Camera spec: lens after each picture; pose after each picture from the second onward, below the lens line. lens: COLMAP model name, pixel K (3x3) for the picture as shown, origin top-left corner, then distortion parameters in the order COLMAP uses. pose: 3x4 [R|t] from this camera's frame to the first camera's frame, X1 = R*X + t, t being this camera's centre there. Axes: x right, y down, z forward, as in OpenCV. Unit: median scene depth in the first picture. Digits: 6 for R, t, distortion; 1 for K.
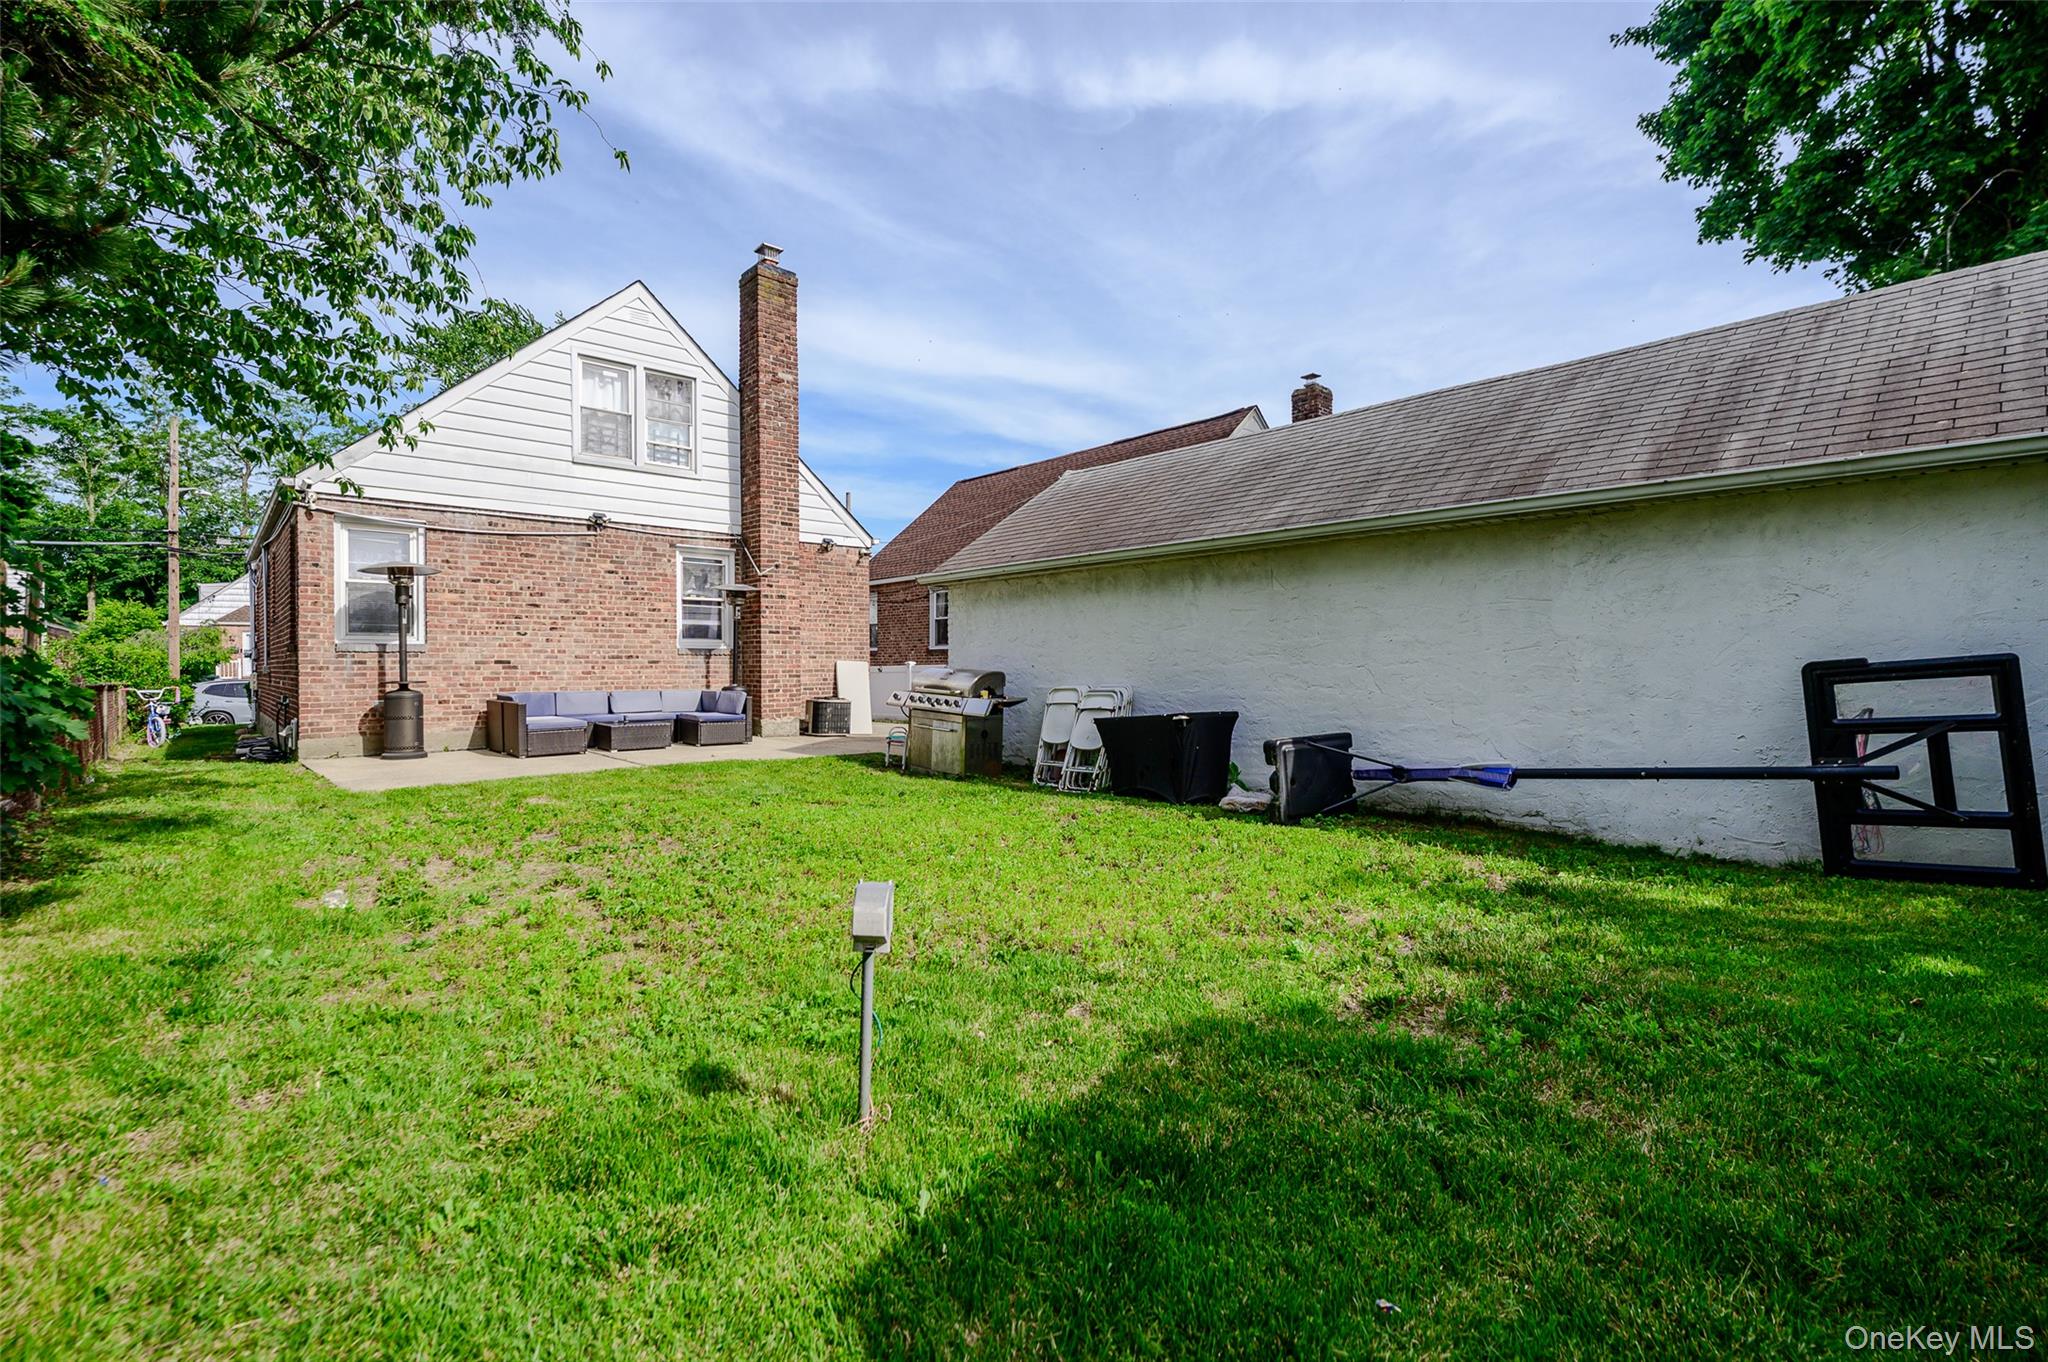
lens RADIAL K [[918.4, 0, 1015.3], [0, 918.4, 675.2], [0, 0, 1]] dist [-0.001682, -0.000501]
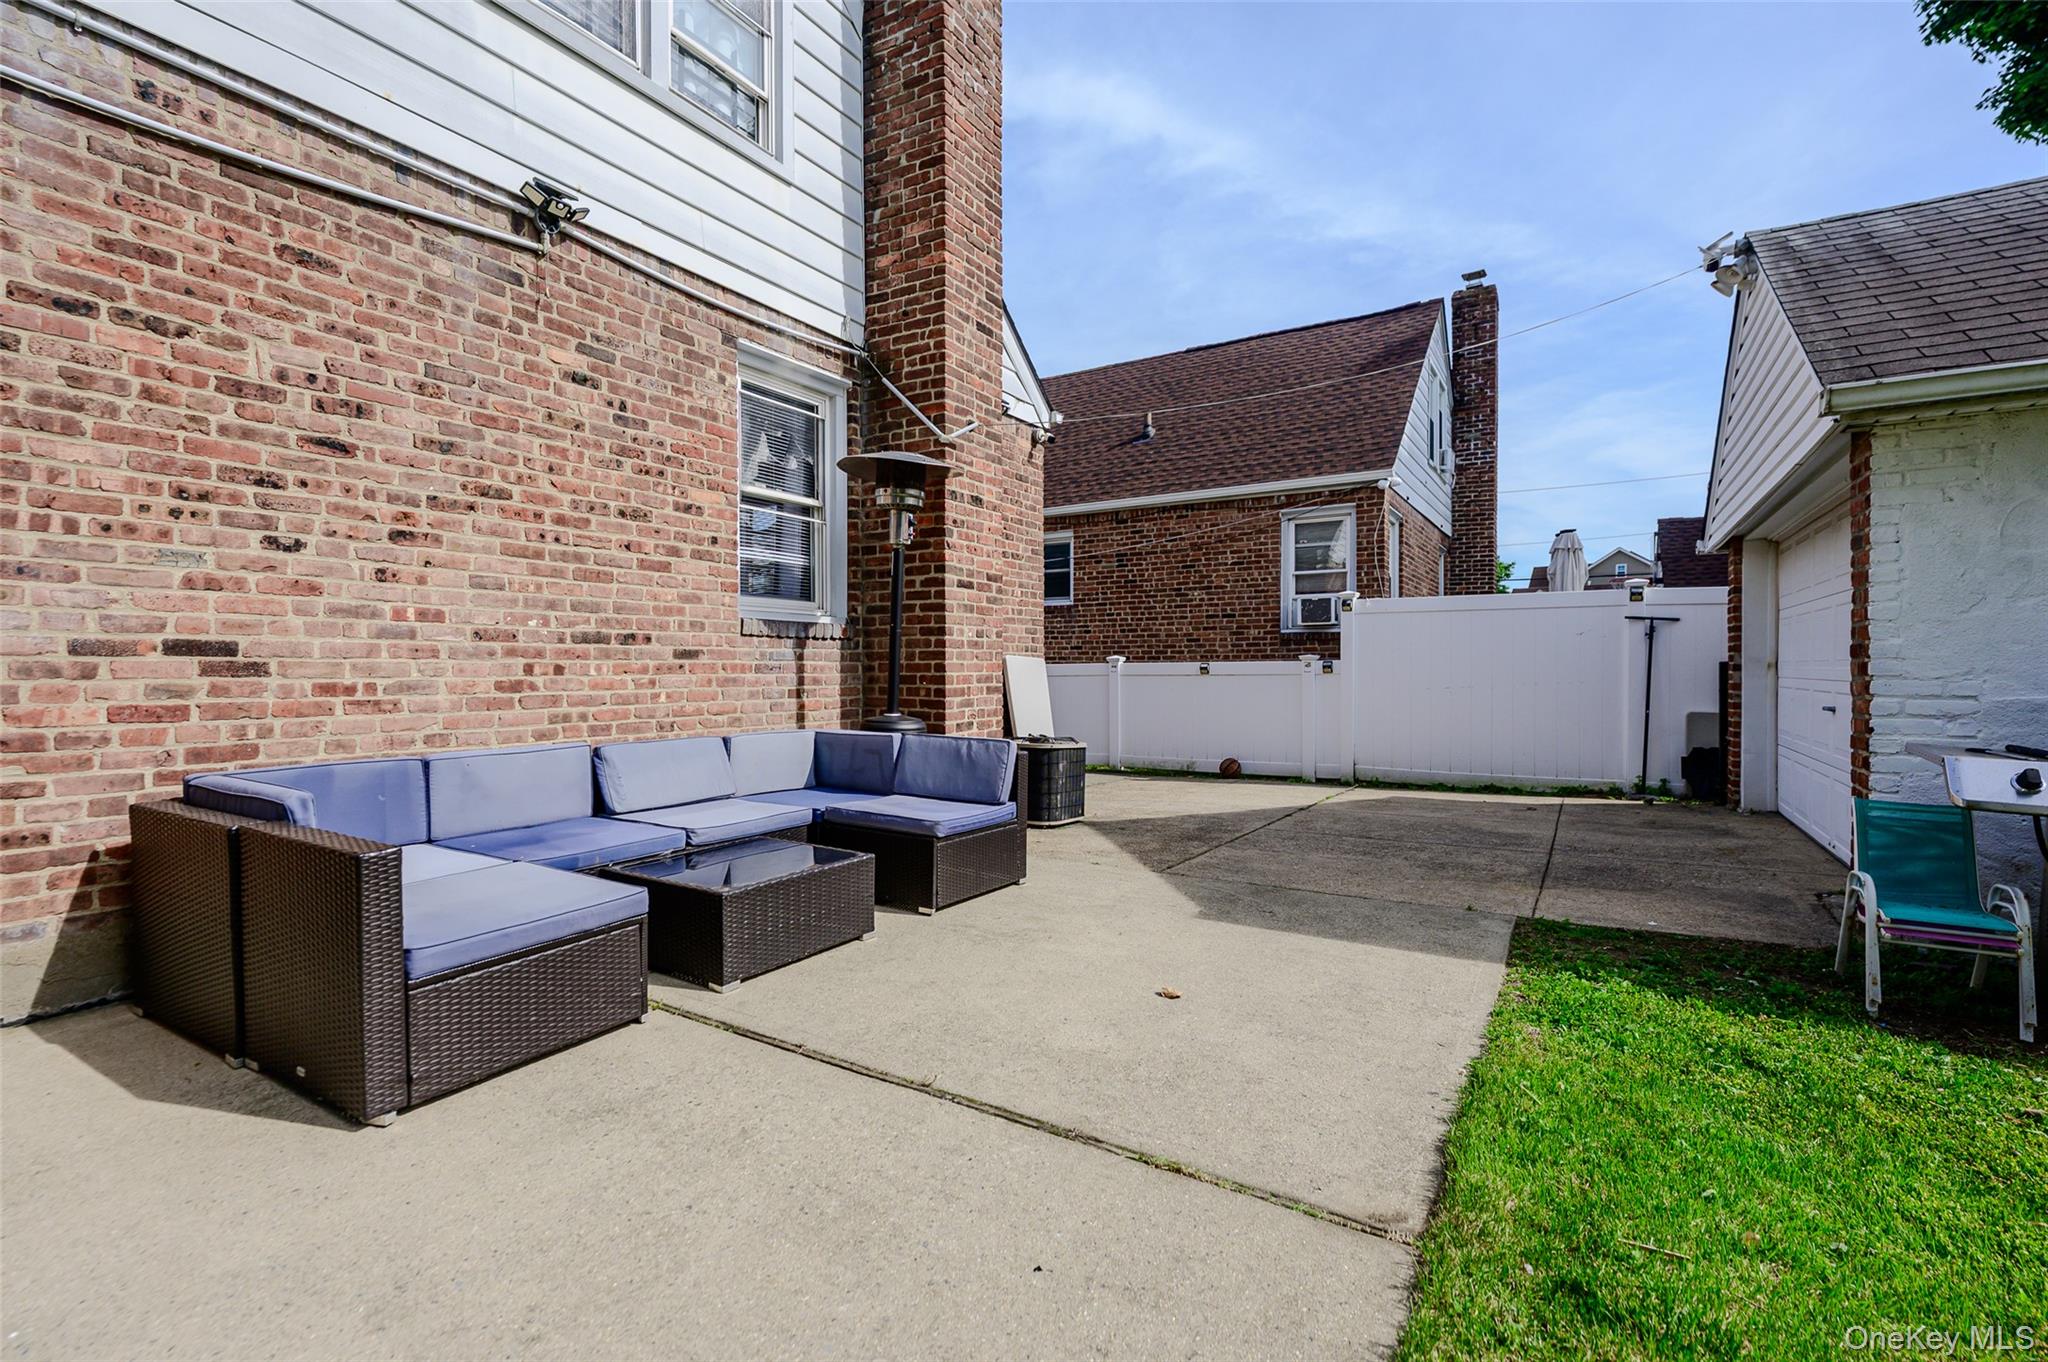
lens RADIAL K [[918.4, 0, 1025.0], [0, 918.4, 677.6], [0, 0, 1]] dist [-0.001682, -0.000501]
pose [[0.947071, -0.001785, 0.321019, -0.380548], [0.000776, 0.999994, 0.003271, -0.006397], [-0.321023, -0.002849, 0.947067, 0.614708]]
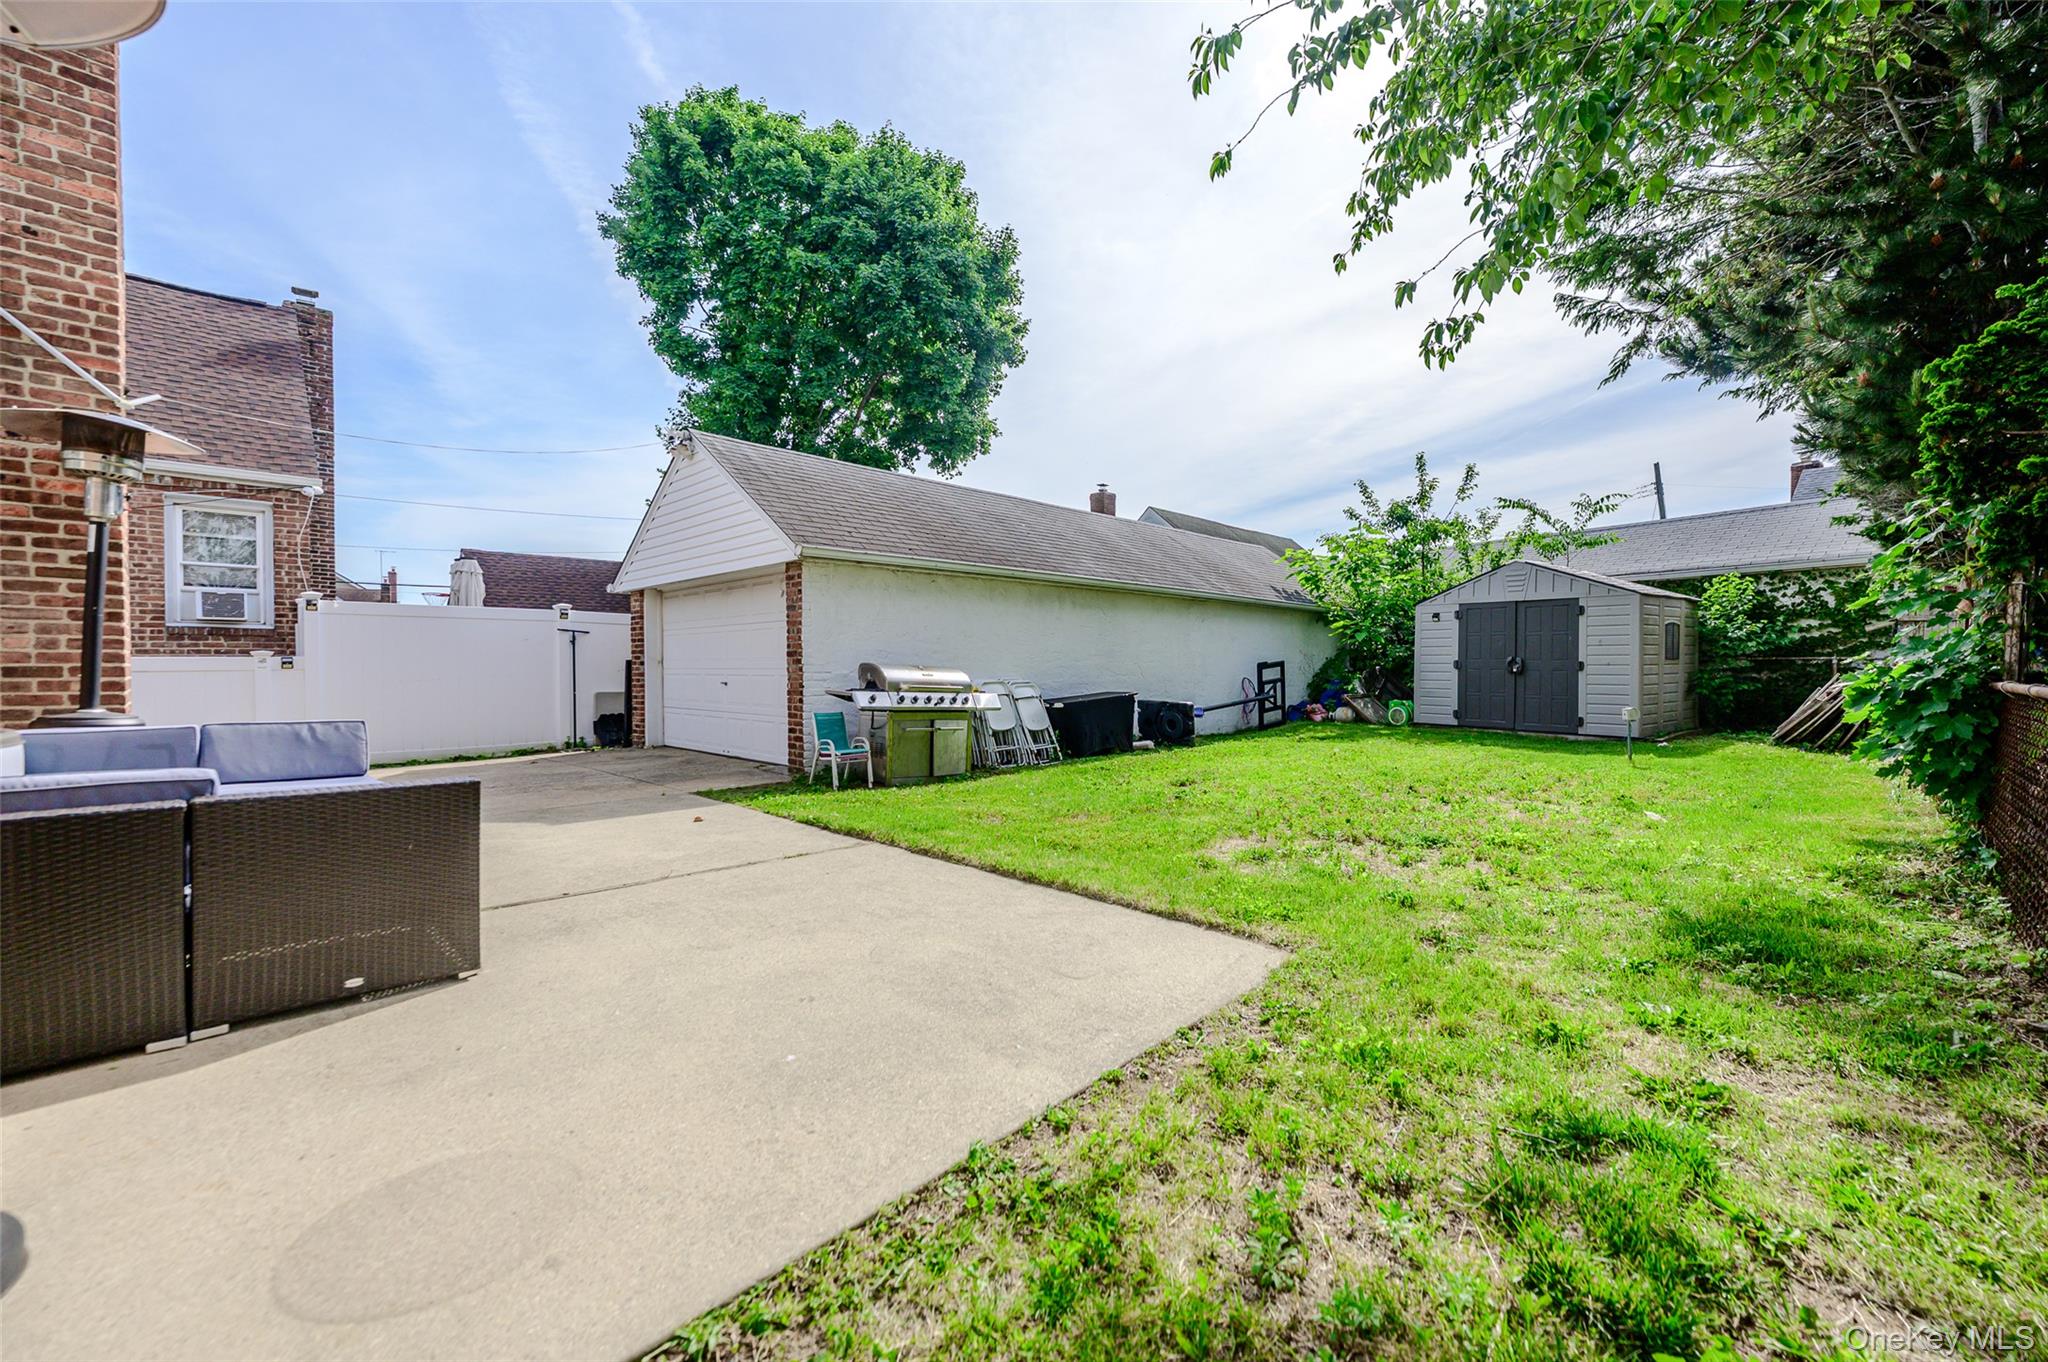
lens RADIAL K [[818.3, 0, 1002.9], [0, 818.3, 687.9], [0, 0, 1]] dist [0.002121, -0.000175]
pose [[-0.060660, -0.023839, 0.997874, -0.612389], [0.011468, 0.999632, 0.024578, -0.001907], [-0.998093, 0.012934, -0.060365, 0.676461]]
